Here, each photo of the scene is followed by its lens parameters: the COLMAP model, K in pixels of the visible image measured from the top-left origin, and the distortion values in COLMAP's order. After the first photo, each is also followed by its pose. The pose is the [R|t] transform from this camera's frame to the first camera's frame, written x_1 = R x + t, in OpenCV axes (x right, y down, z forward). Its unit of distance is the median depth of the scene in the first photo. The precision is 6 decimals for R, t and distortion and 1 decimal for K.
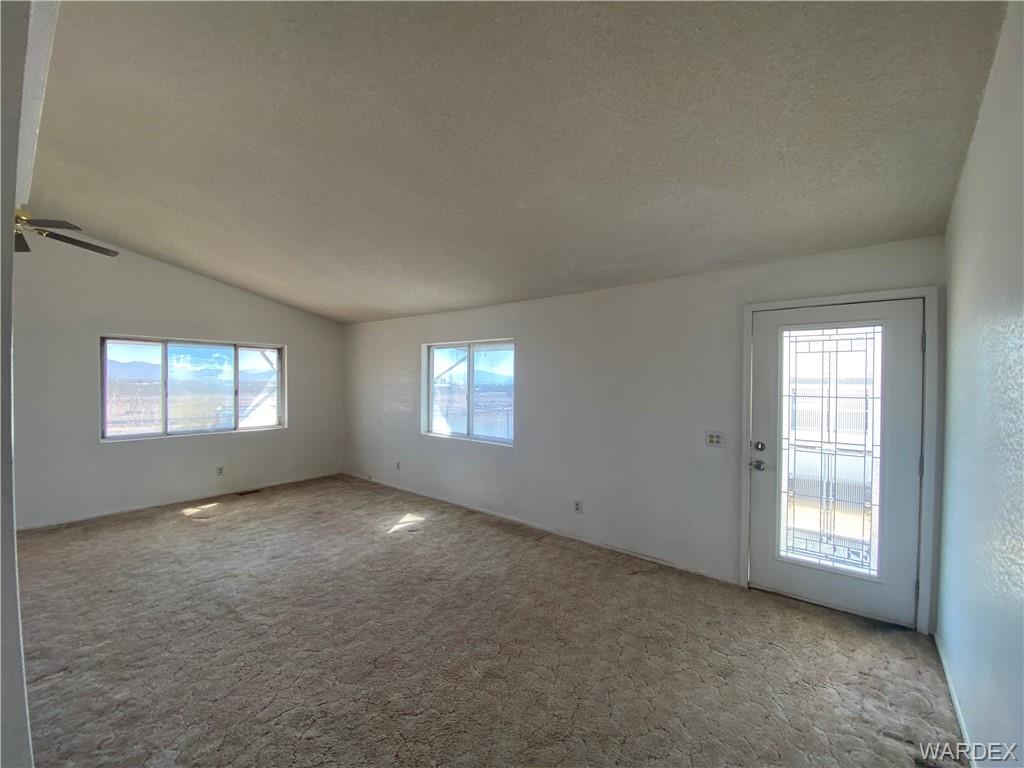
lens RADIAL K [[413.7, 0, 508.9], [0, 413.7, 386.9], [0, 0, 1]] dist [-0.006710, -0.005427]
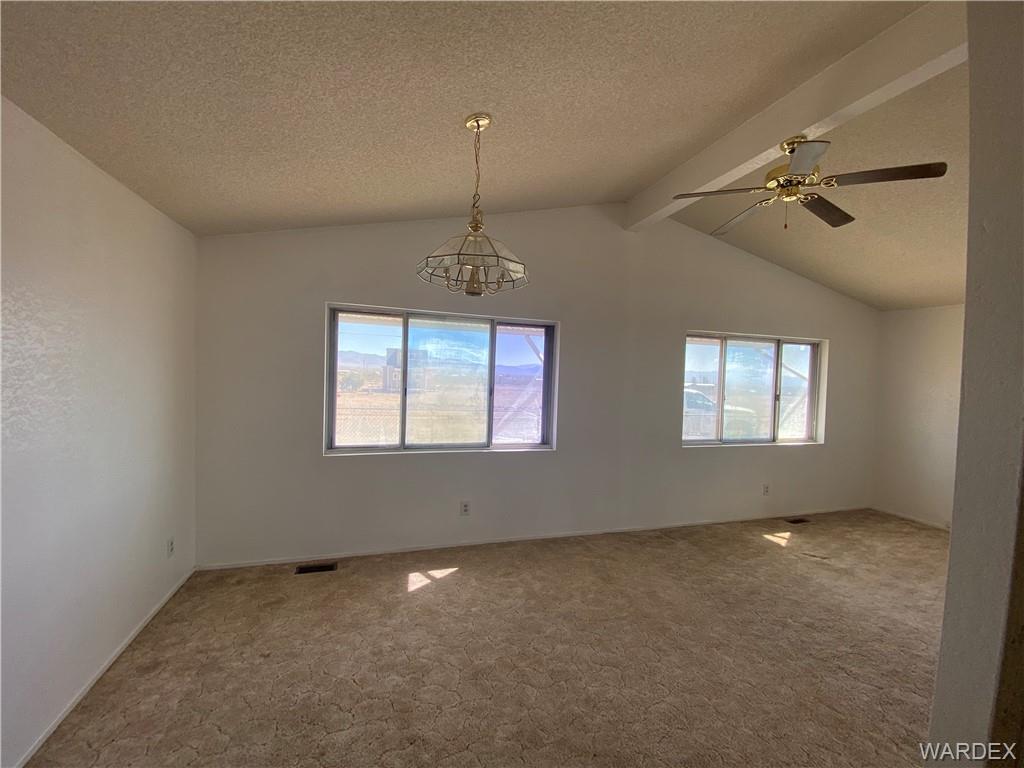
lens RADIAL K [[413.7, 0, 500.7], [0, 413.7, 378.9], [0, 0, 1]] dist [-0.006710, -0.005427]
pose [[0.819677, 0.027801, -0.572151, -0.724859], [-0.033749, 0.999430, 0.000213, -0.006033], [0.571831, 0.019135, 0.820148, -0.011524]]
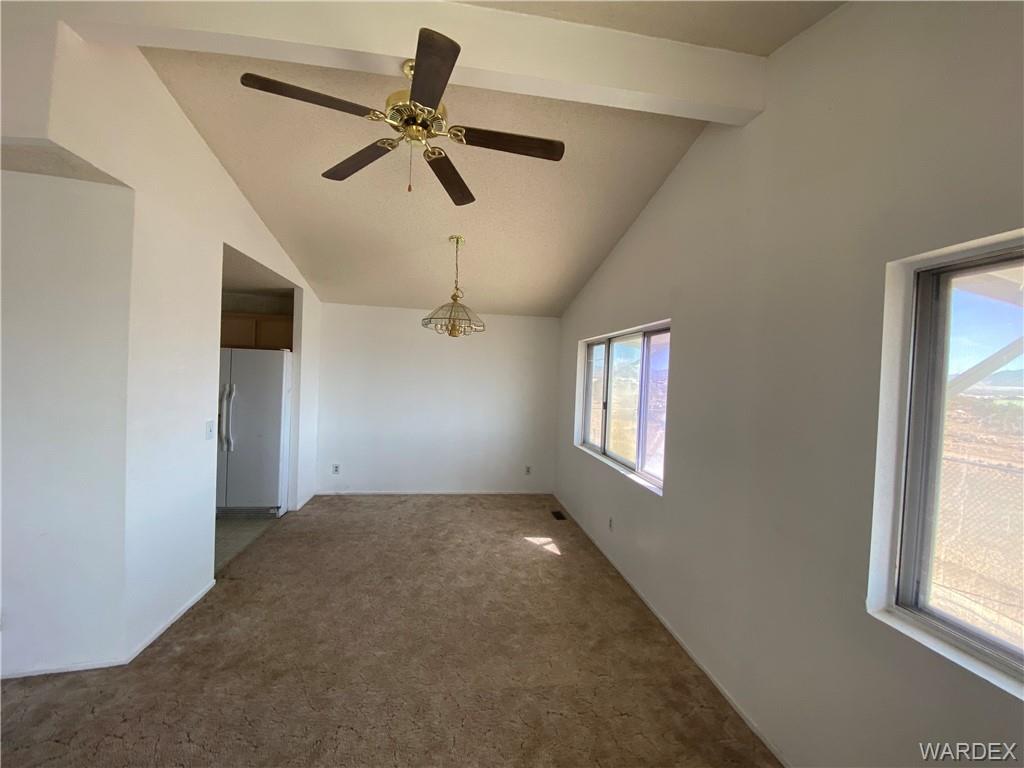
lens RADIAL K [[413.7, 0, 515.0], [0, 413.7, 374.5], [0, 0, 1]] dist [-0.006710, -0.005427]
pose [[-0.677939, -0.036936, -0.734190, -0.518876], [-0.062234, 0.998035, 0.007256, -0.036191], [0.732479, 0.050610, -0.678906, 0.913440]]
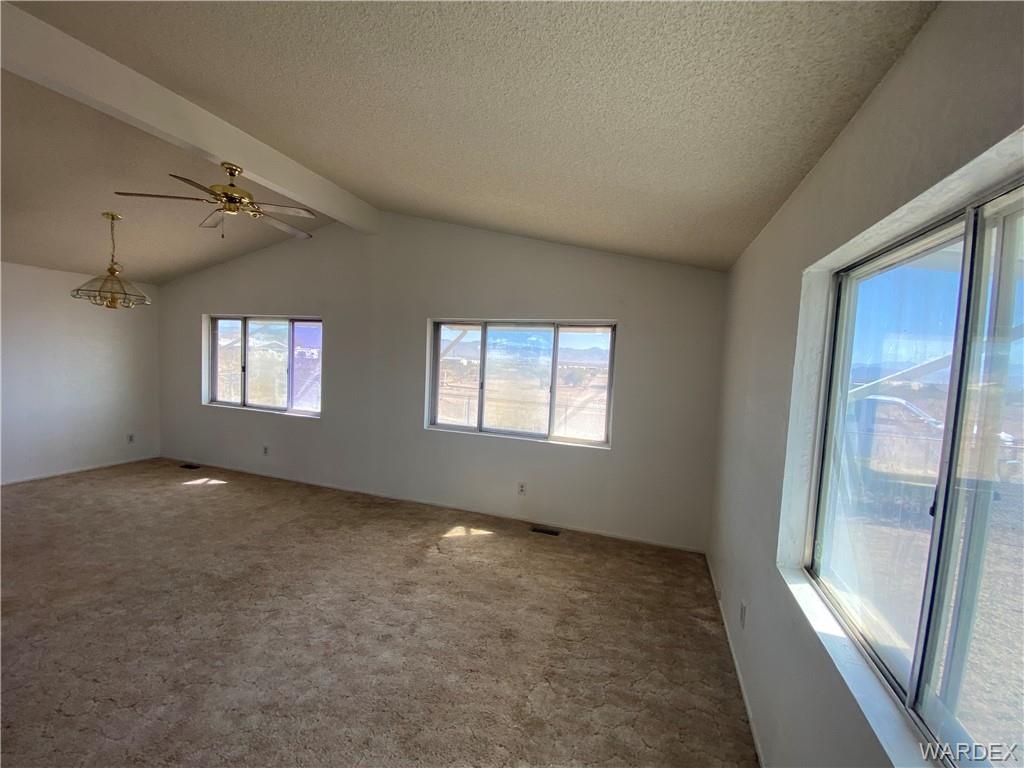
lens RADIAL K [[413.7, 0, 509.5], [0, 413.7, 379.5], [0, 0, 1]] dist [-0.006710, -0.005427]
pose [[0.340835, 0.050970, -0.938741, 0.000872], [-0.056588, 0.997831, 0.033633, -0.026303], [0.938419, 0.041658, 0.342980, 0.766310]]
